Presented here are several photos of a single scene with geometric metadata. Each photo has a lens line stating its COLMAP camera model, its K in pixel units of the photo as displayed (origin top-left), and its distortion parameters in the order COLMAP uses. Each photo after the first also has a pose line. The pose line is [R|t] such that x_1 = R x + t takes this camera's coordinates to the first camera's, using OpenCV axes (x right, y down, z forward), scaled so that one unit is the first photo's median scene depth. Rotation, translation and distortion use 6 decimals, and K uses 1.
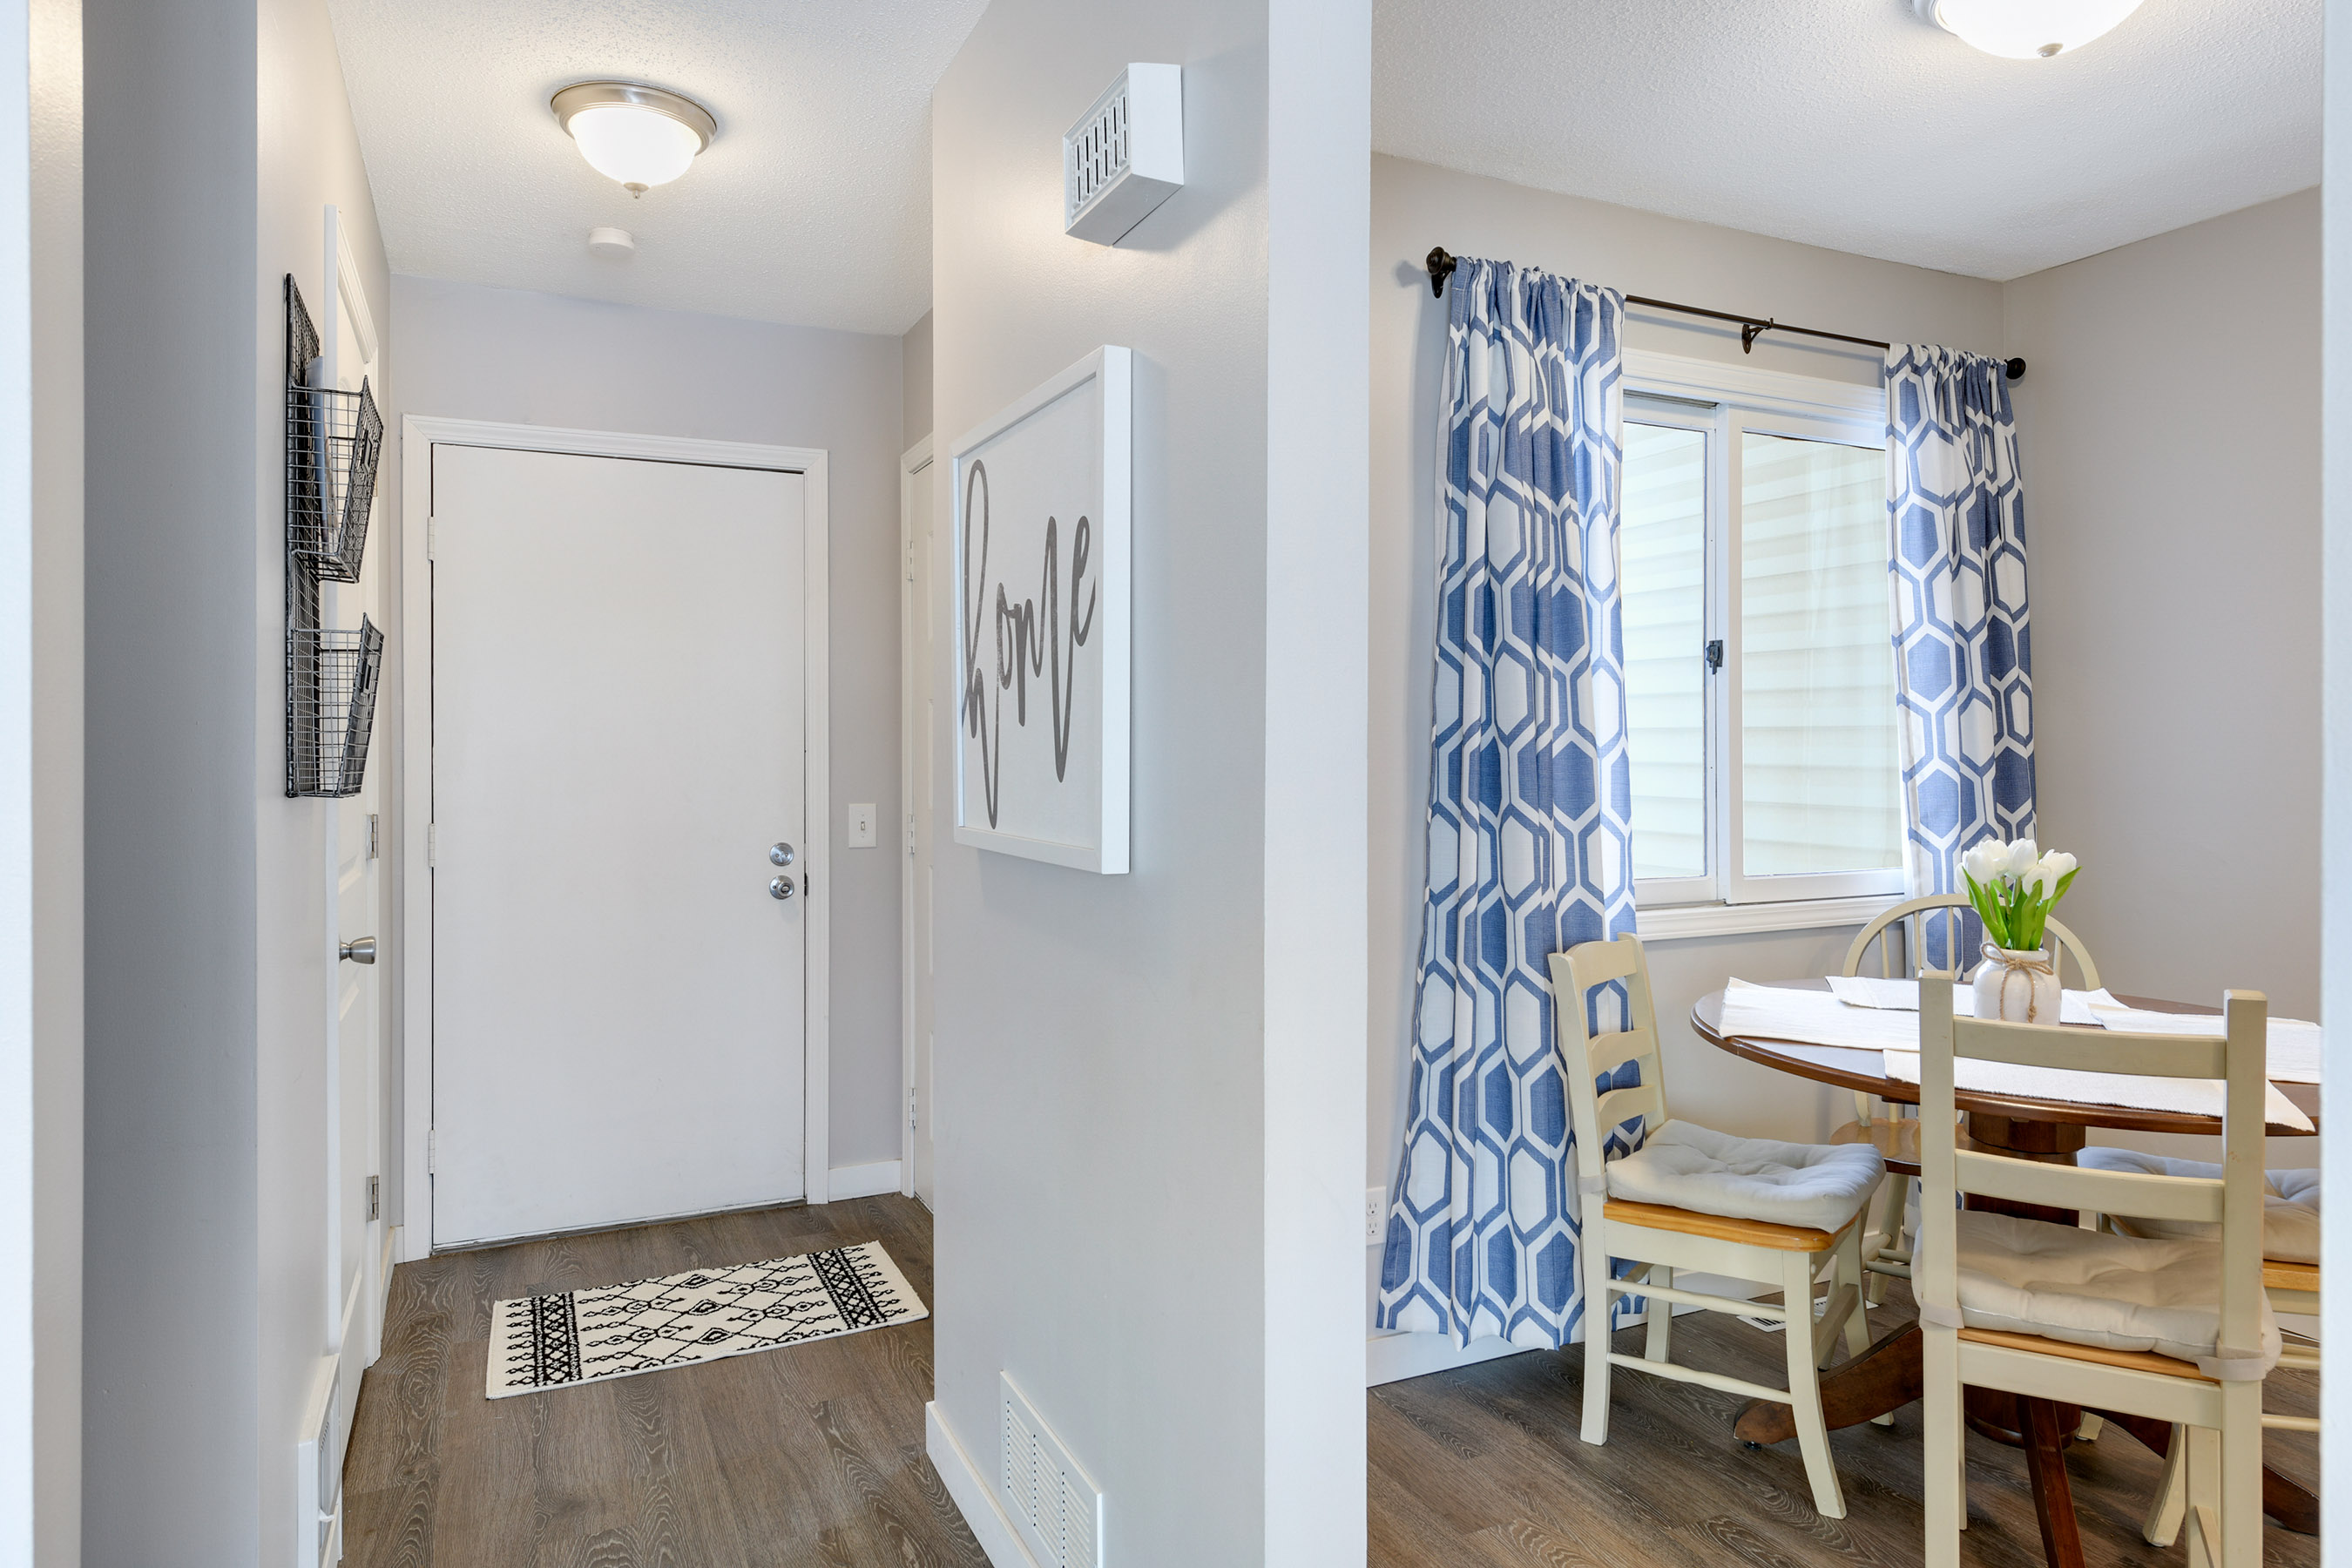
lens RADIAL K [[1443.4, 0, 1191.6], [0, 1443.4, 776.0], [0, 0, 1]] dist [0.003325, 0.001721]
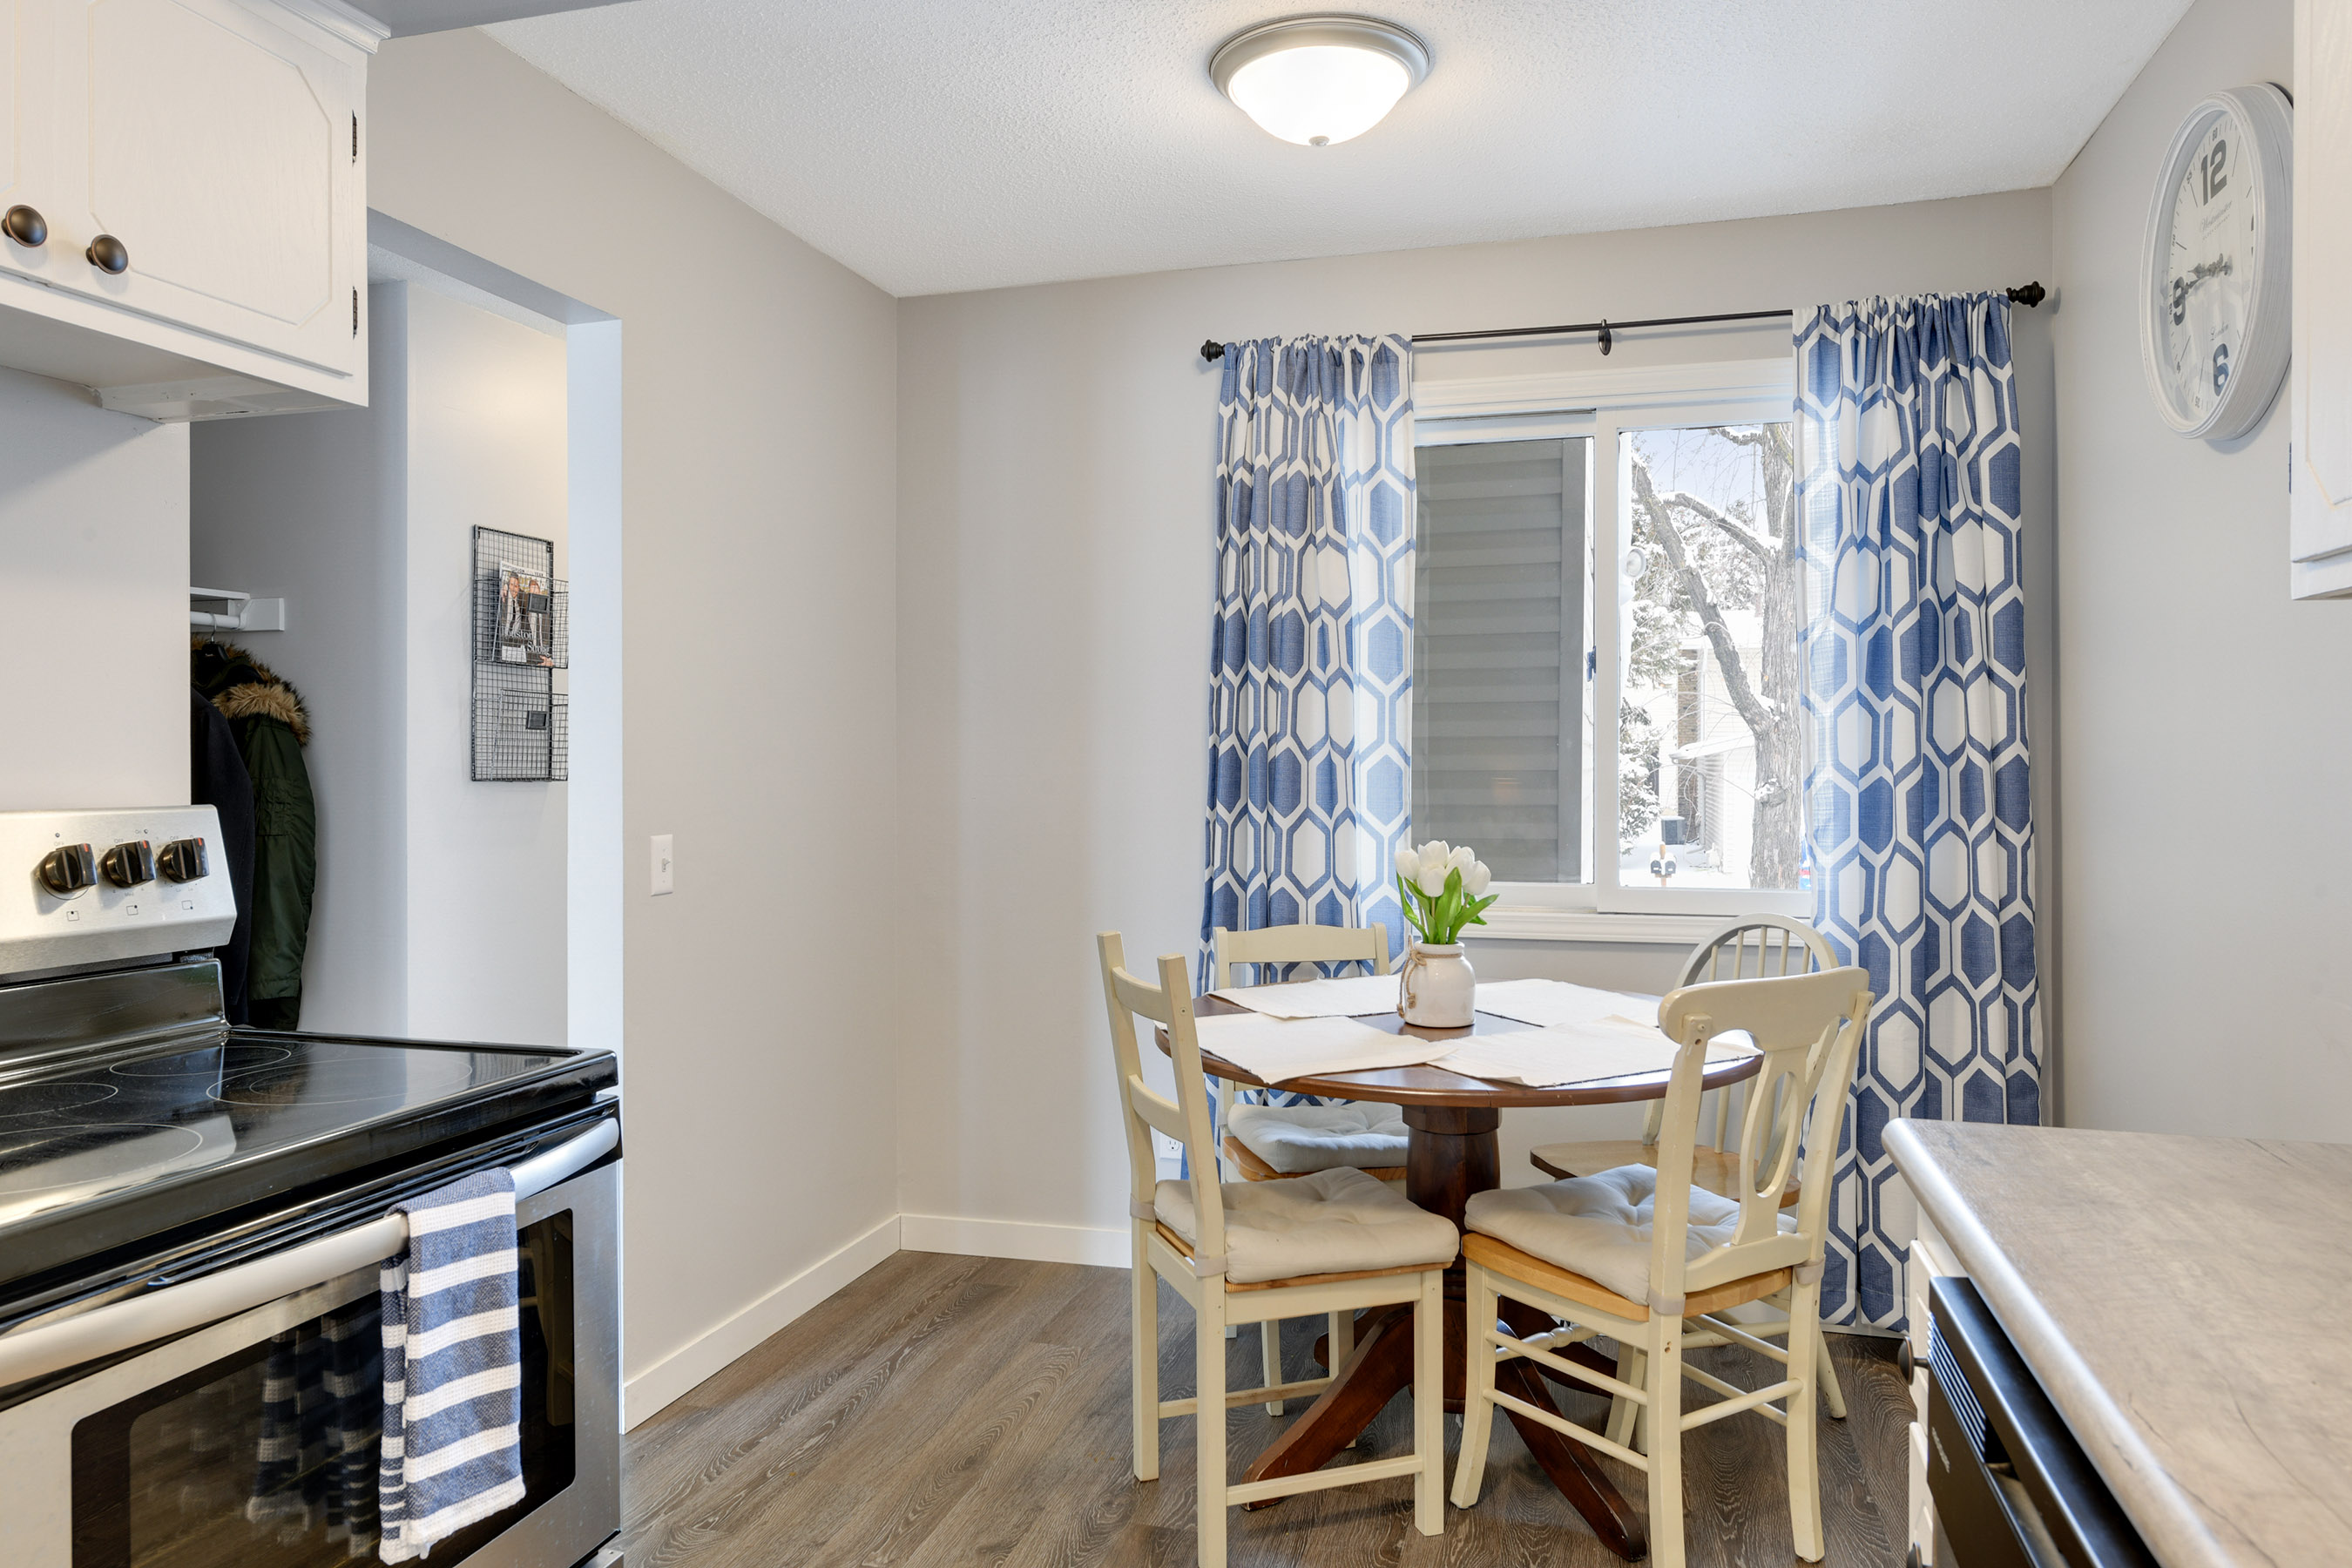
lens RADIAL K [[1563.6, 0, 1169.3], [0, 1563.6, 766.7], [0, 0, 1]] dist [0.003207, -0.000559]
pose [[0.734222, 0.007048, -0.678873, 1.024850], [-0.015807, 0.999853, -0.006715, 0.000831], [0.678726, 0.015661, 0.734225, 0.019182]]
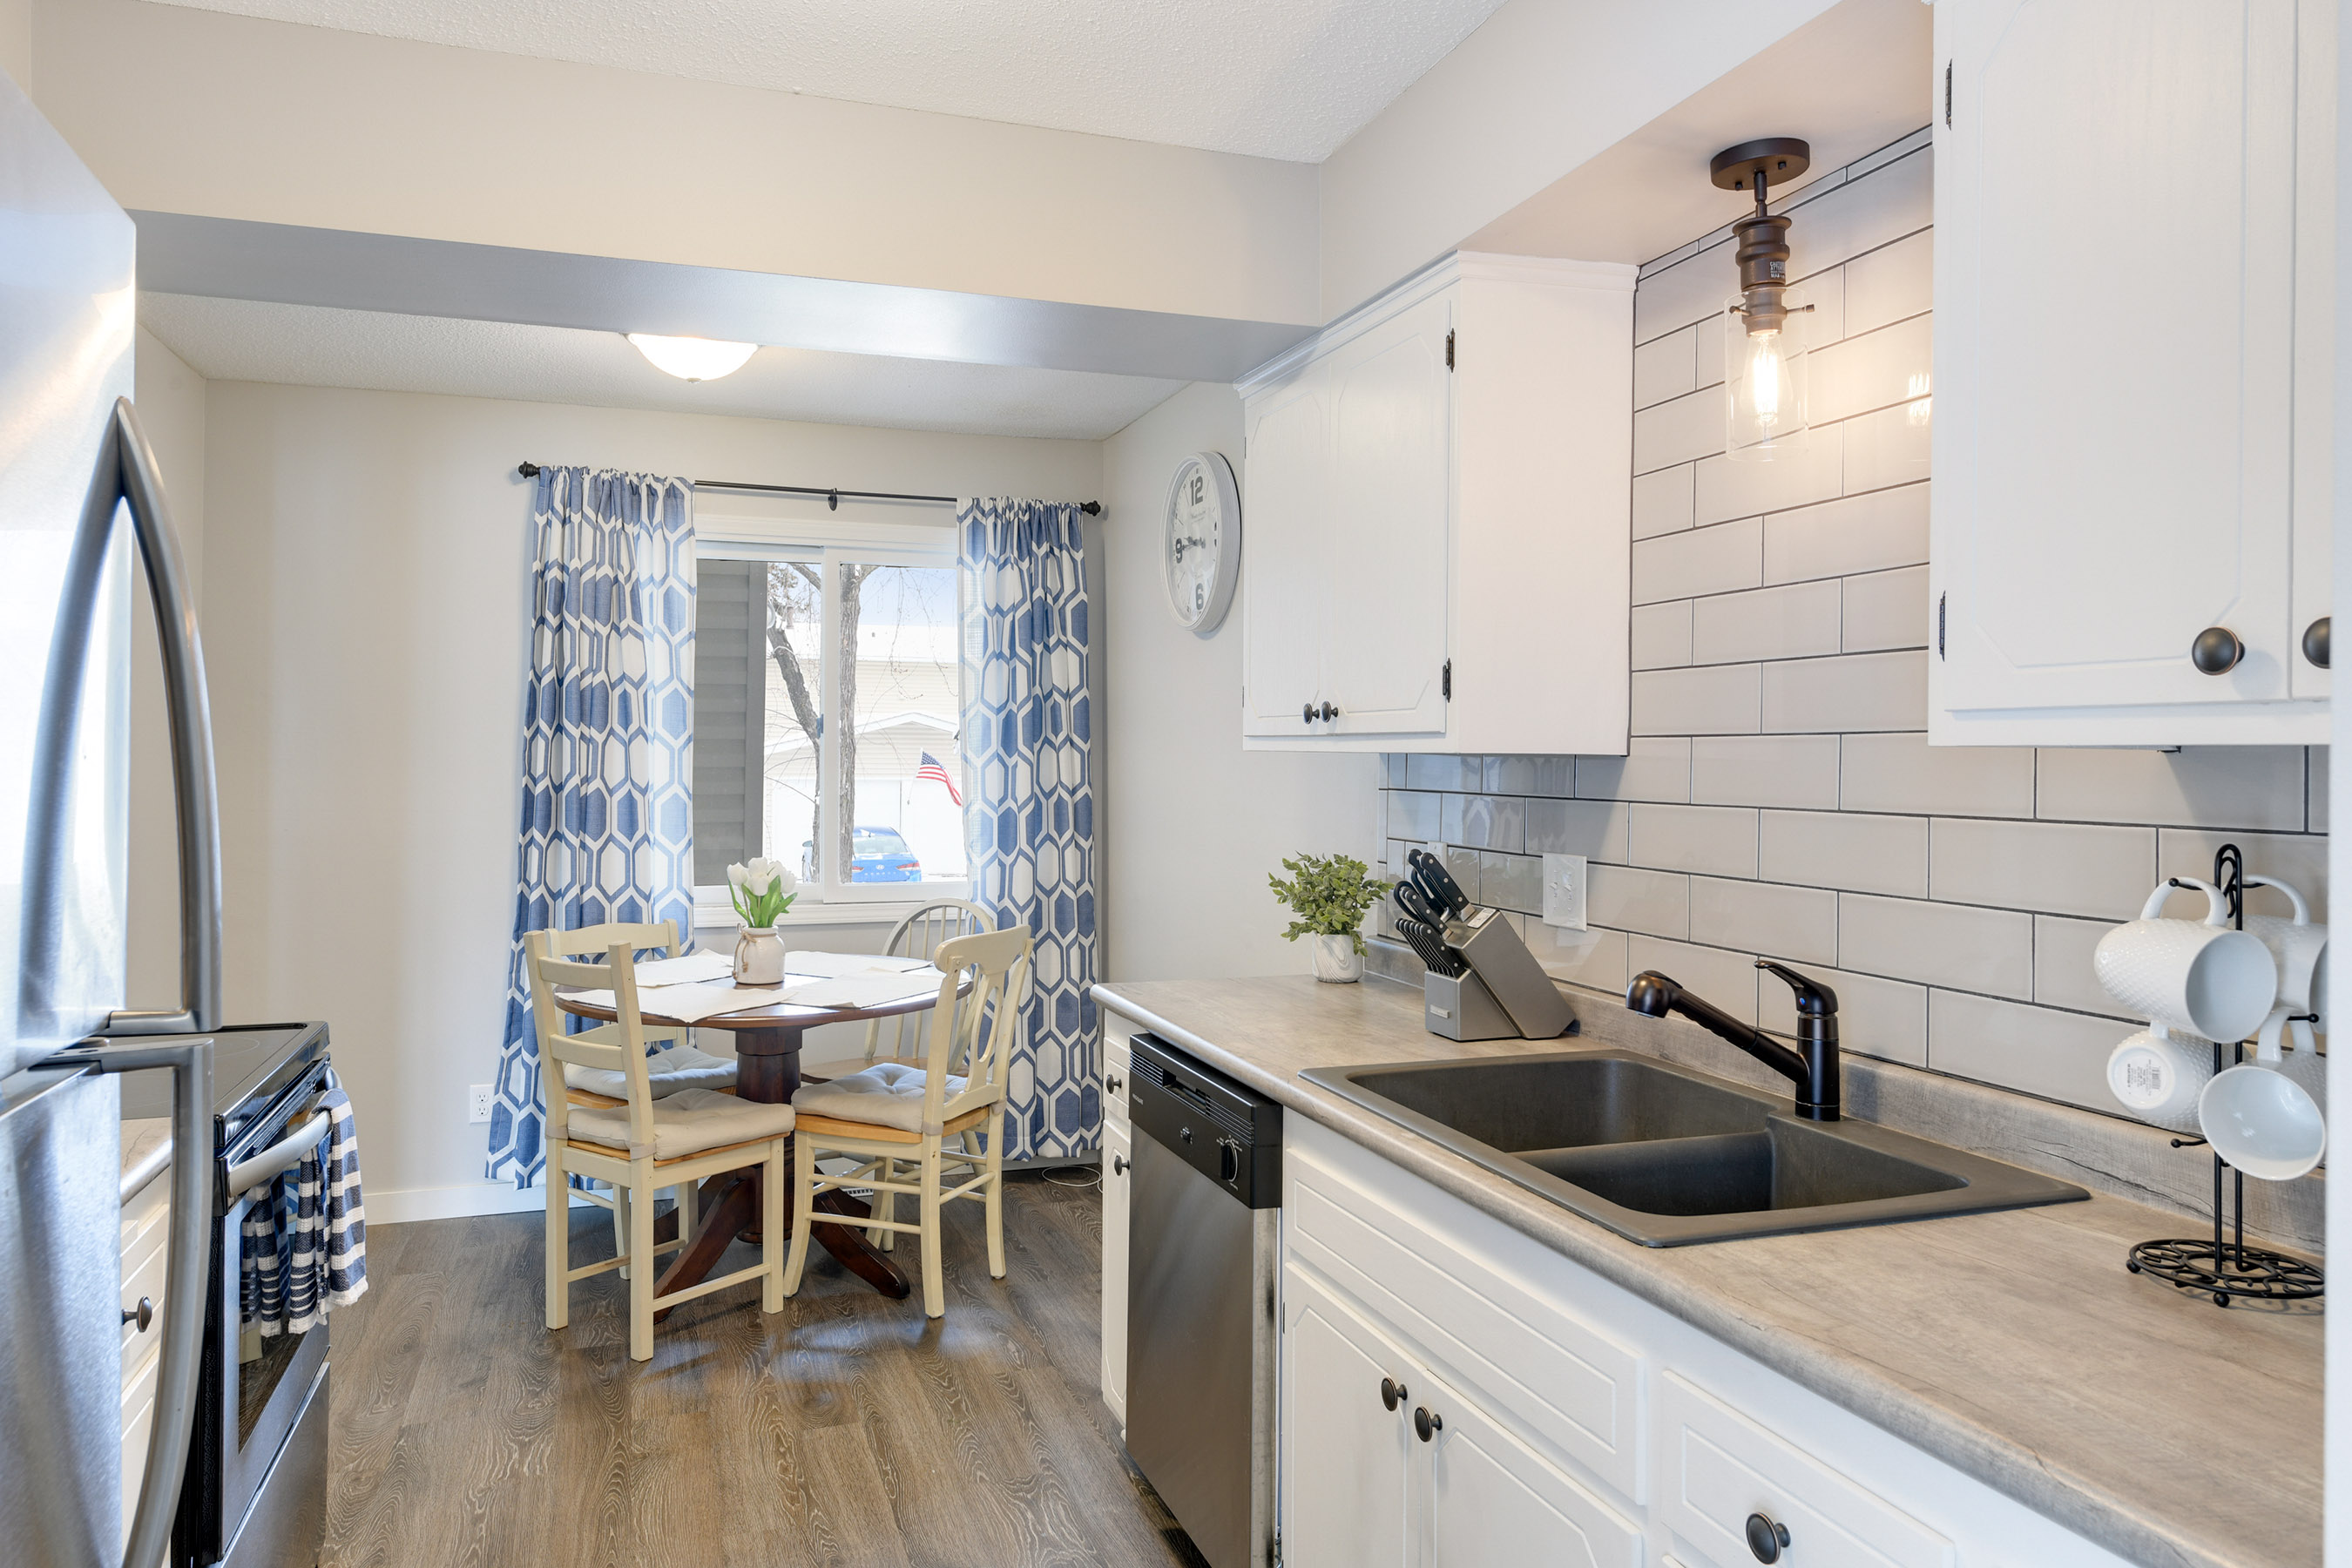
lens RADIAL K [[1563.6, 0, 1171.1], [0, 1563.6, 762.3], [0, 0, 1]] dist [0.003207, -0.000559]
pose [[0.990562, 0.009376, -0.136743, 1.054850], [-0.011947, 0.999767, -0.017992, -0.028280], [0.136542, 0.019456, 0.990443, -0.521938]]
